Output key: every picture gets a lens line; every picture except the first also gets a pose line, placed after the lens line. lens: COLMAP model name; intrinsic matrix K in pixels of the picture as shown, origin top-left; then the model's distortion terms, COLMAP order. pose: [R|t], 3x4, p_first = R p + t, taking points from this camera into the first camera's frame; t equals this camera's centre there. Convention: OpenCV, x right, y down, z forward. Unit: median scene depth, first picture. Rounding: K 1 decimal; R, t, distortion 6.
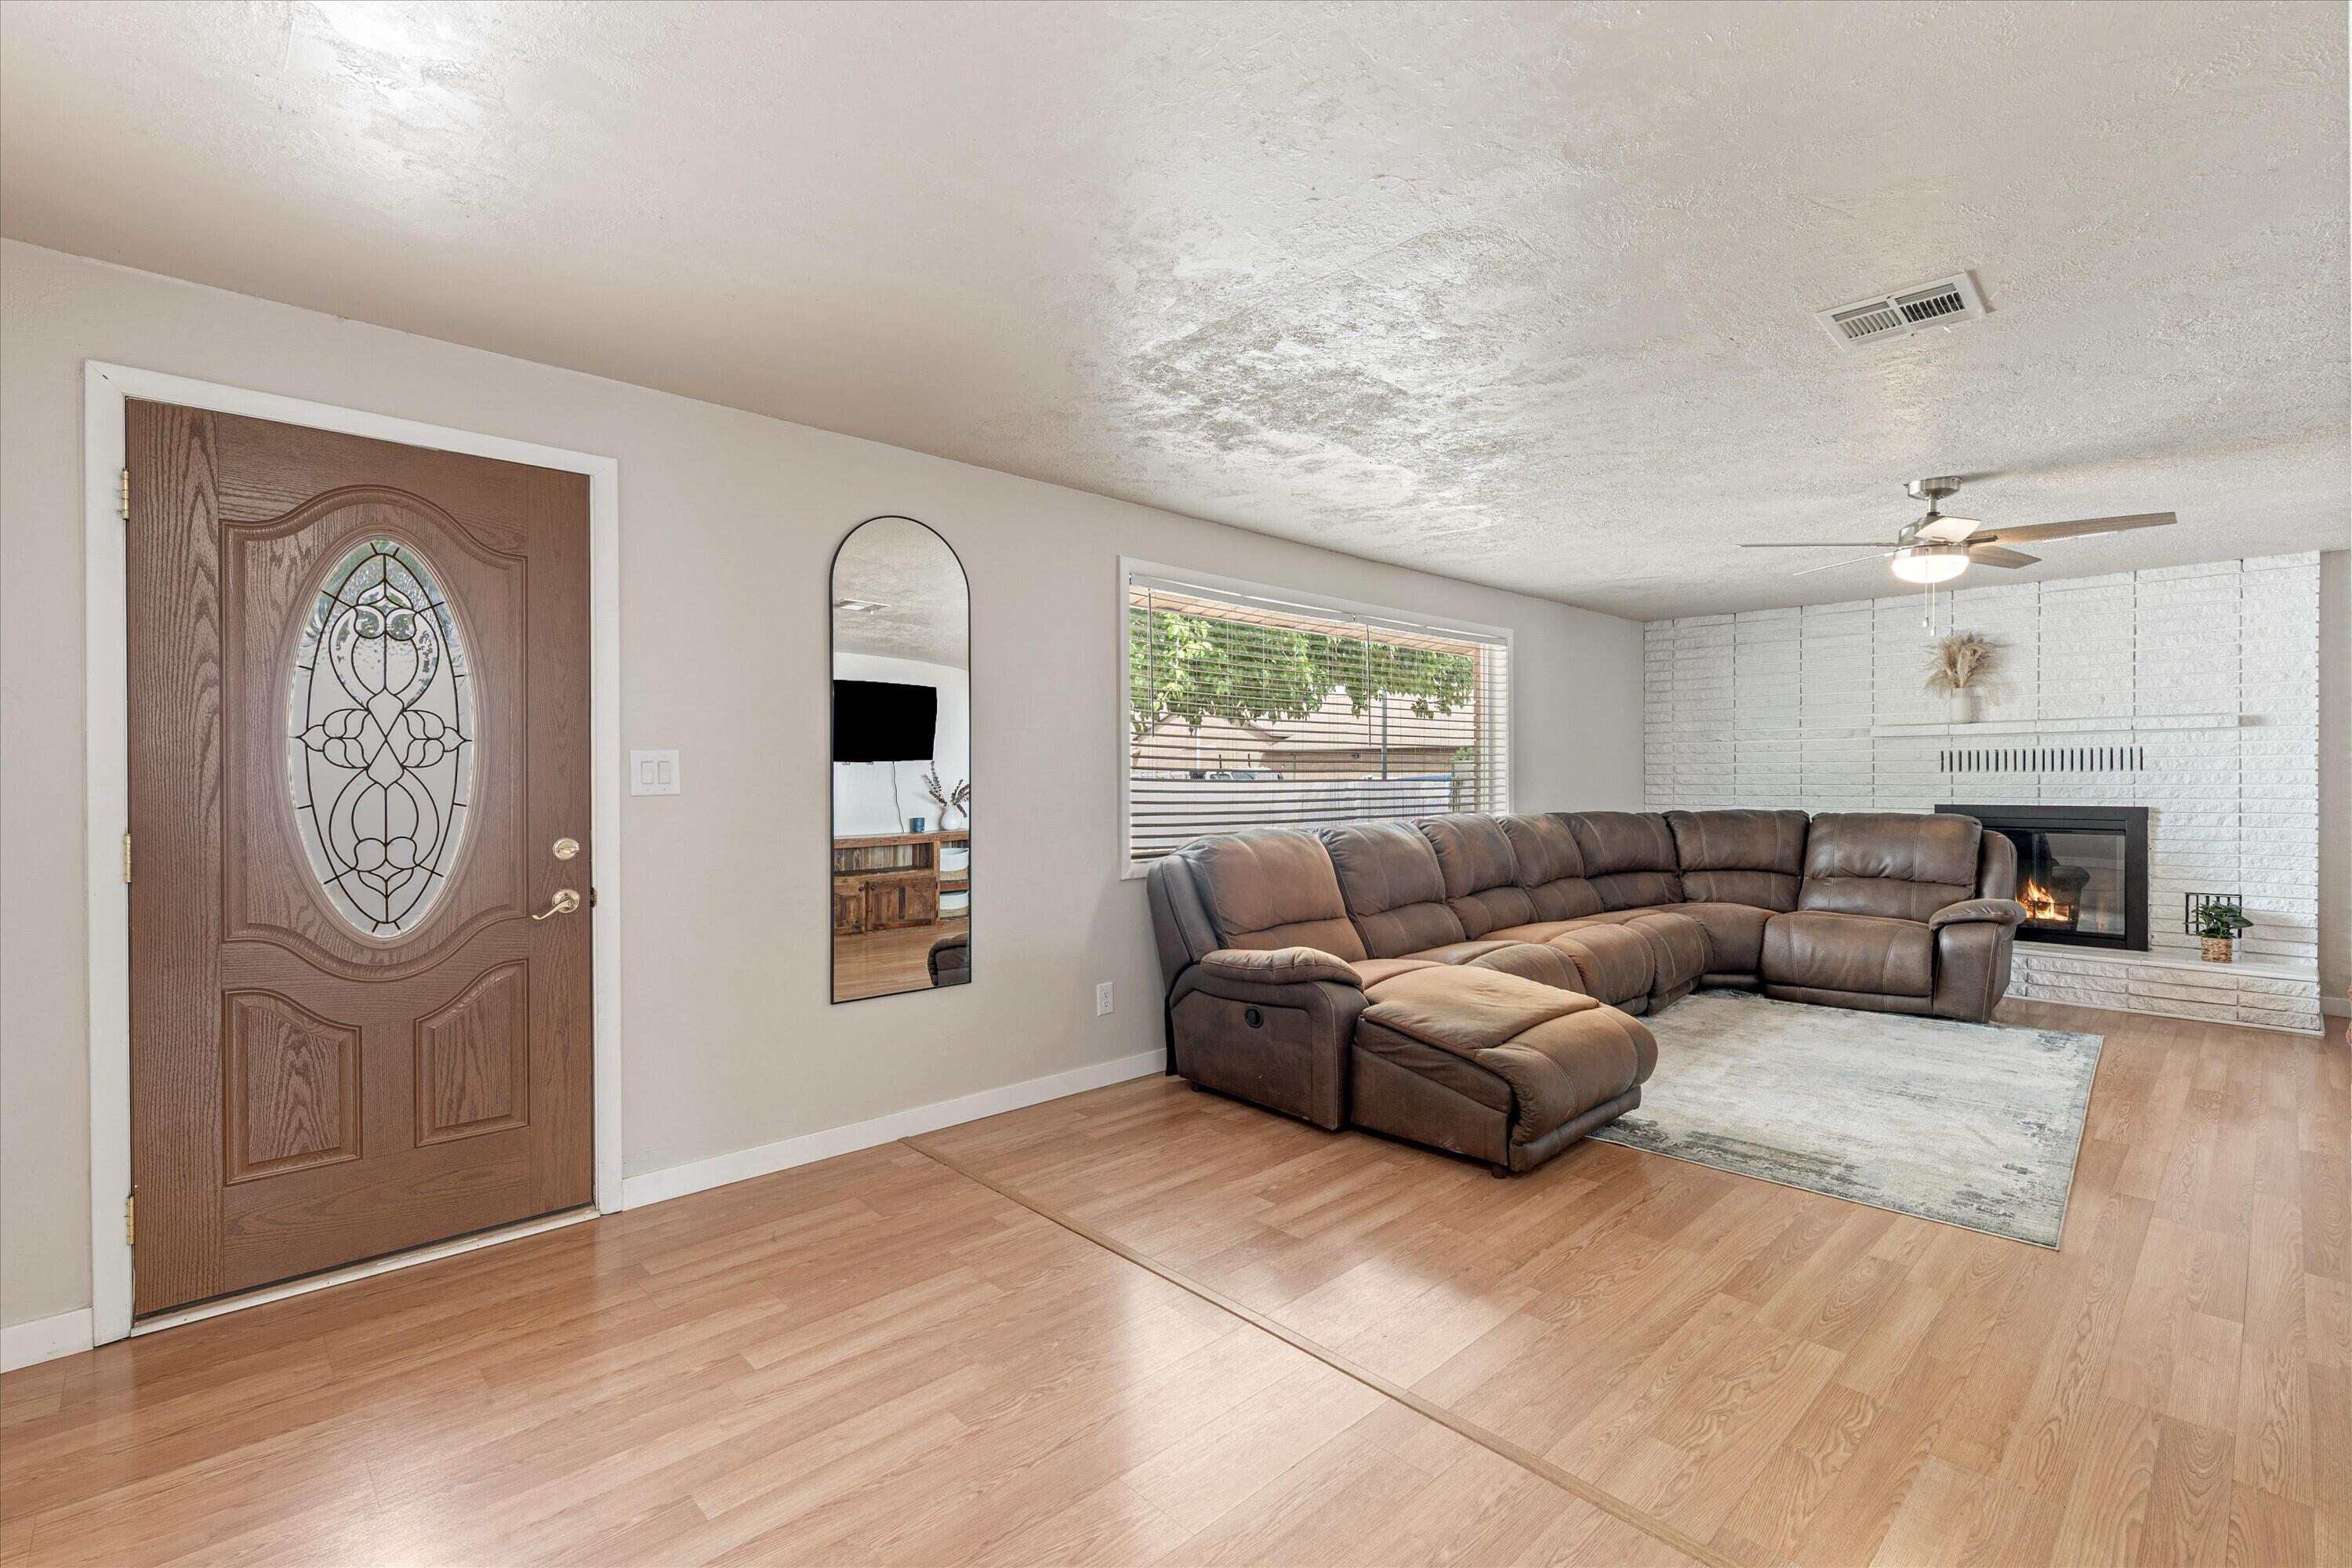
lens RADIAL K [[1048.6, 0, 1178.8], [0, 1048.6, 778.6], [0, 0, 1]] dist [0.000033, -0.000004]
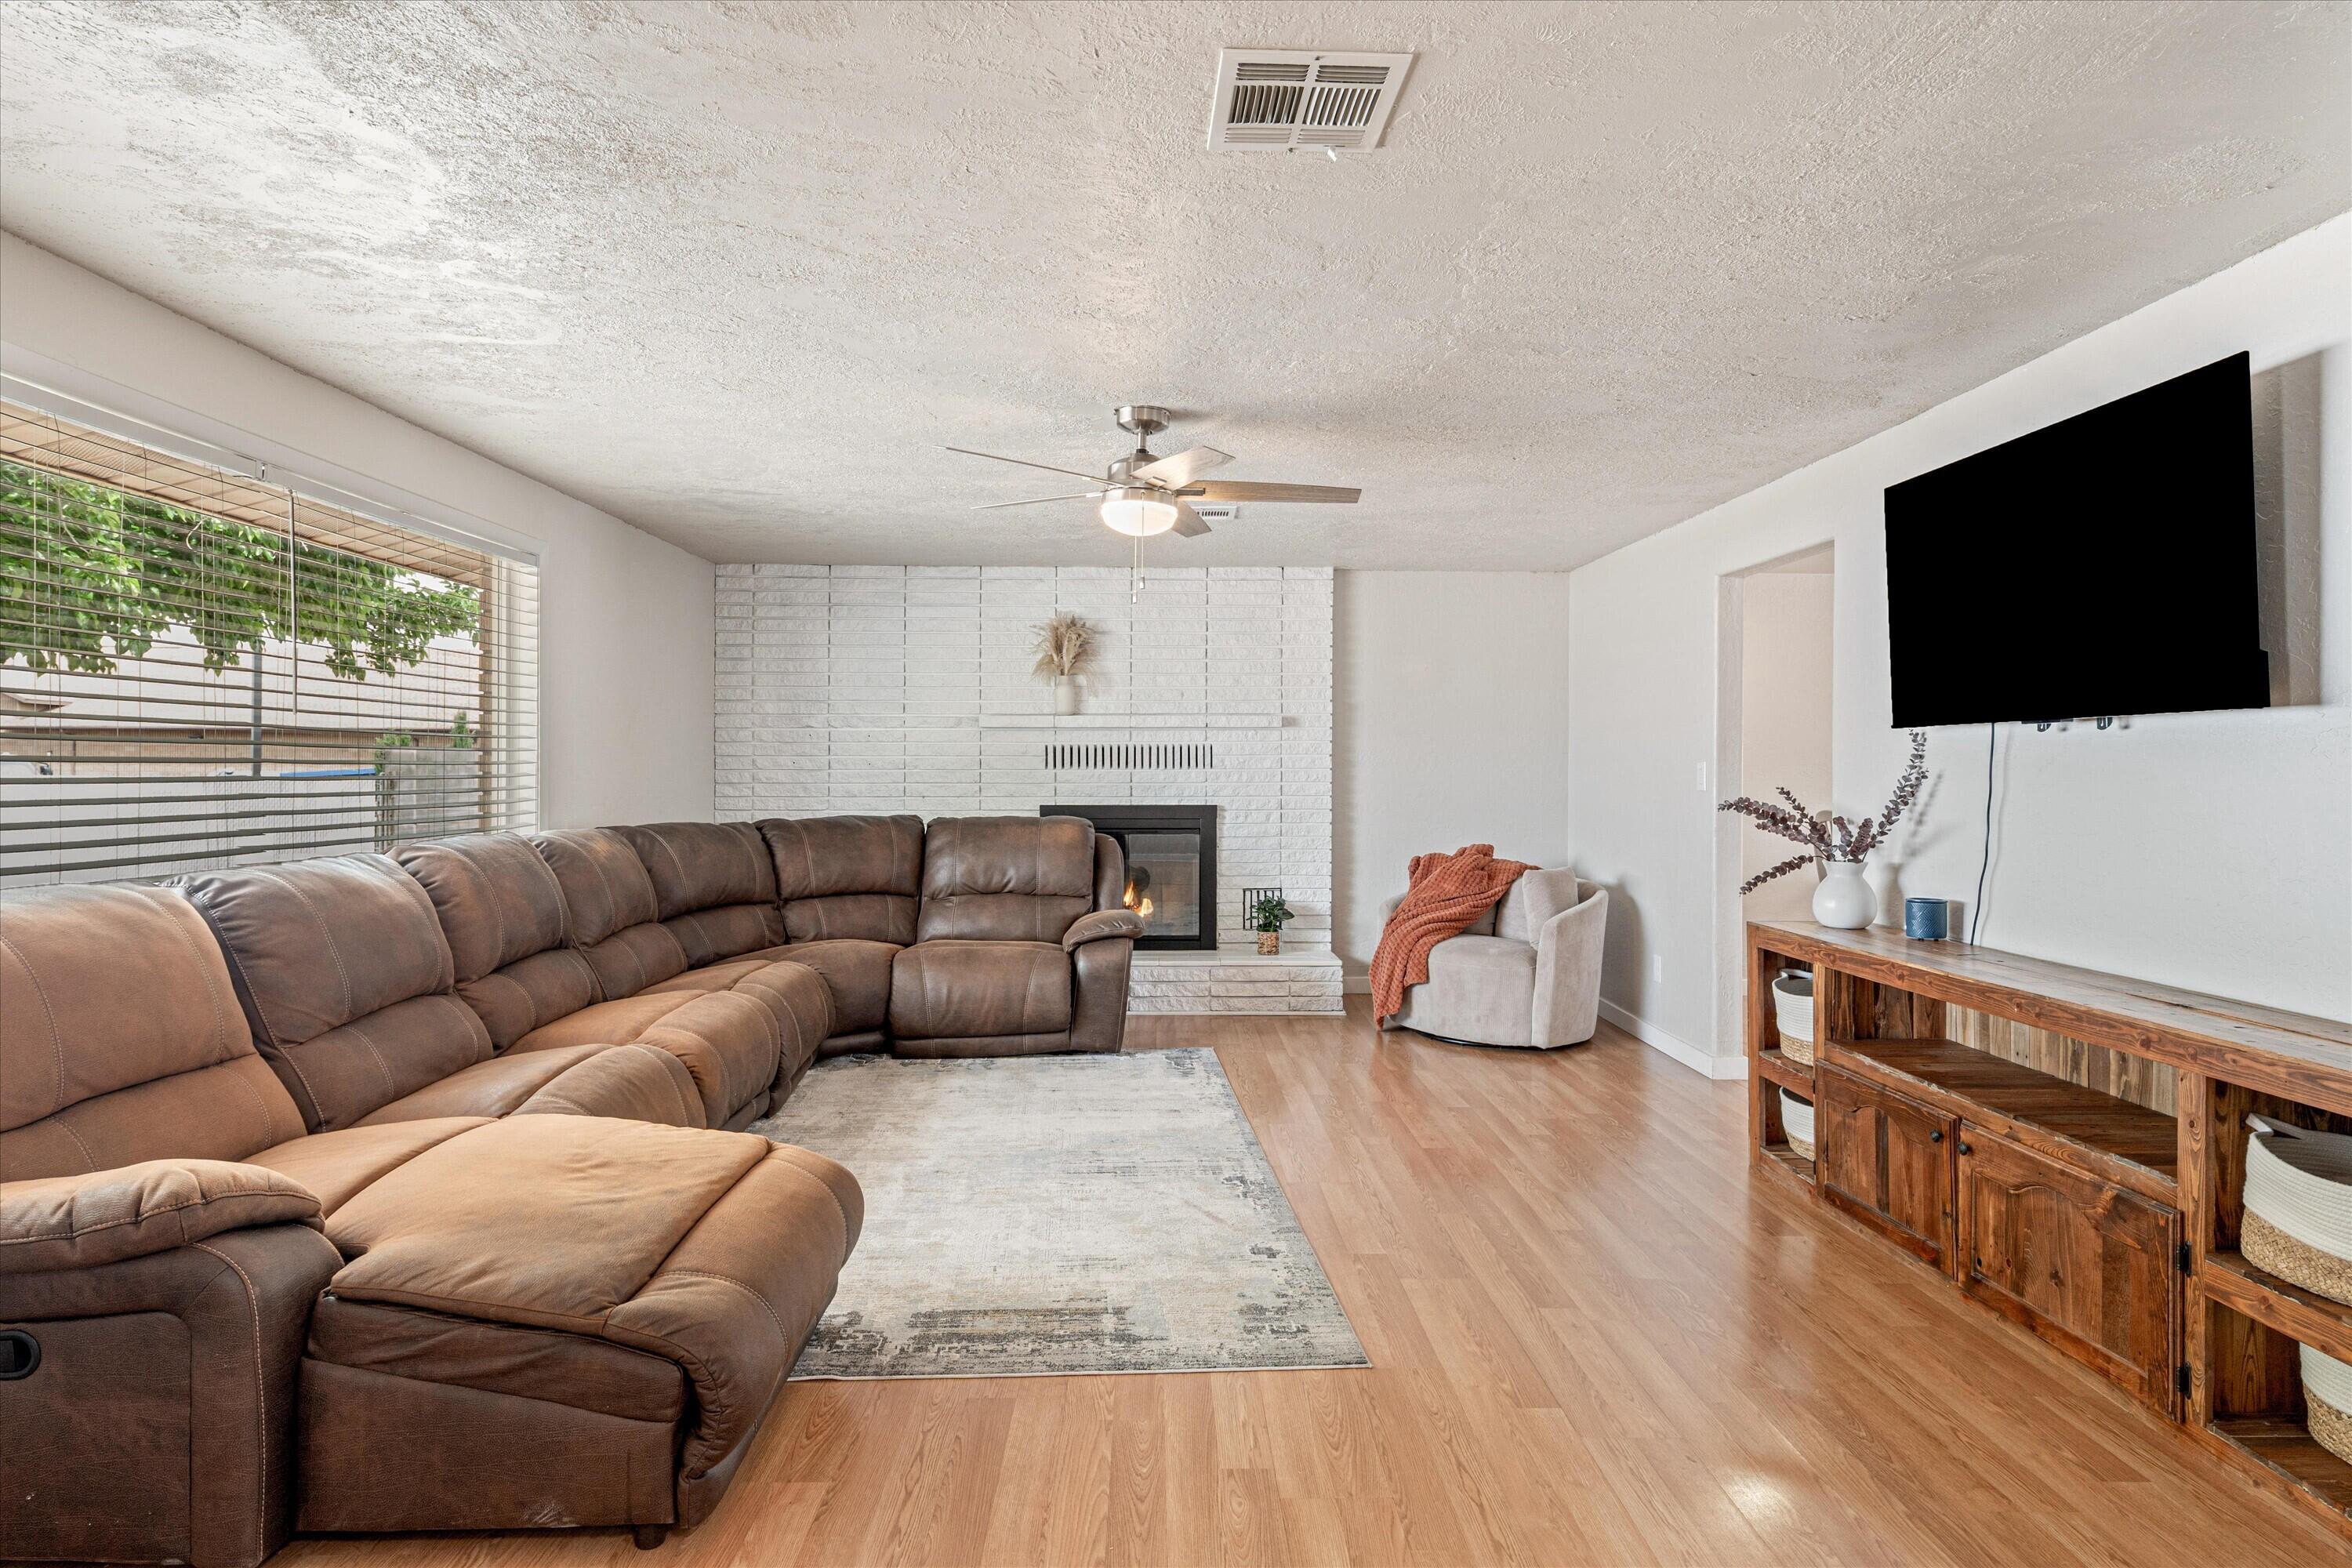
lens RADIAL K [[1264.8, 0, 1165.5], [0, 1264.8, 768.6], [0, 0, 1]] dist [0.003093, -0.000655]
pose [[0.680316, 0.005626, 0.732897, 0.010023], [-0.002304, 0.999982, -0.005538, -0.000833], [-0.732915, 0.002079, 0.680317, 0.229201]]
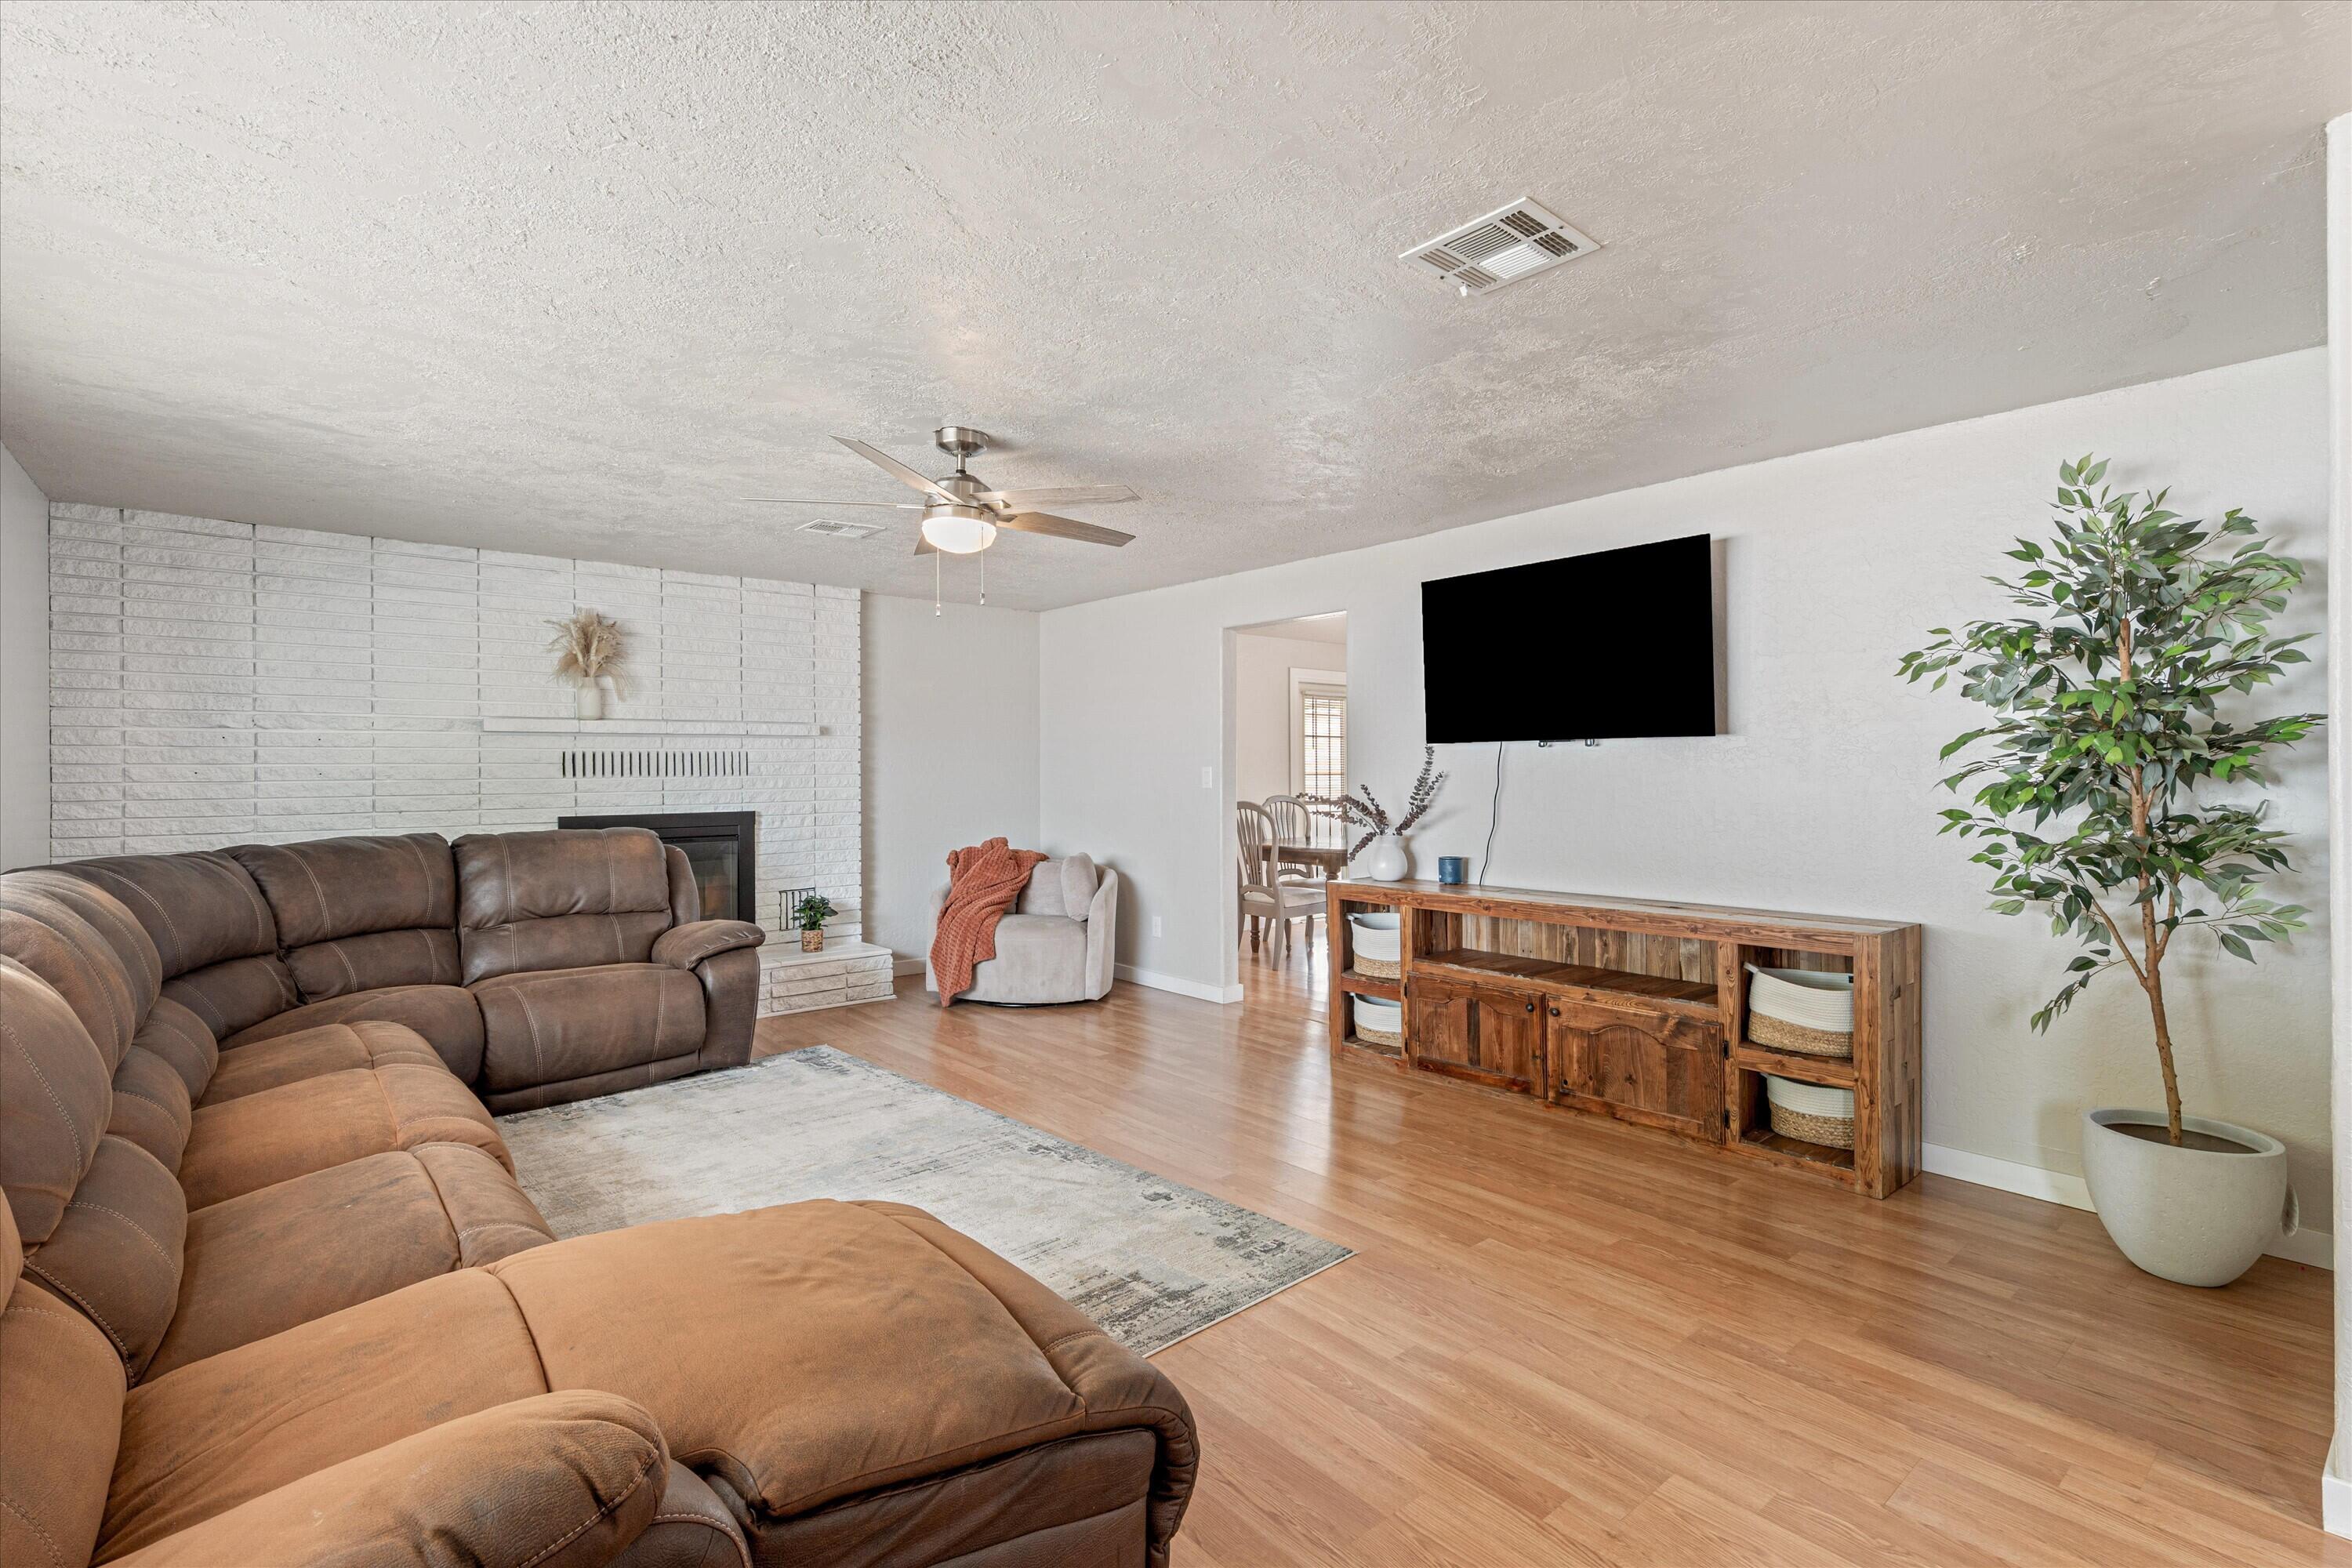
lens RADIAL K [[1082.0, 0, 1173.5], [0, 1082.0, 773.6], [0, 0, 1]] dist [0.001012, -0.000596]
pose [[0.065394, 0.001594, 0.997858, -0.102363], [0.009365, 0.999954, -0.002211, -0.003379], [-0.997816, 0.009489, 0.065376, 0.553796]]
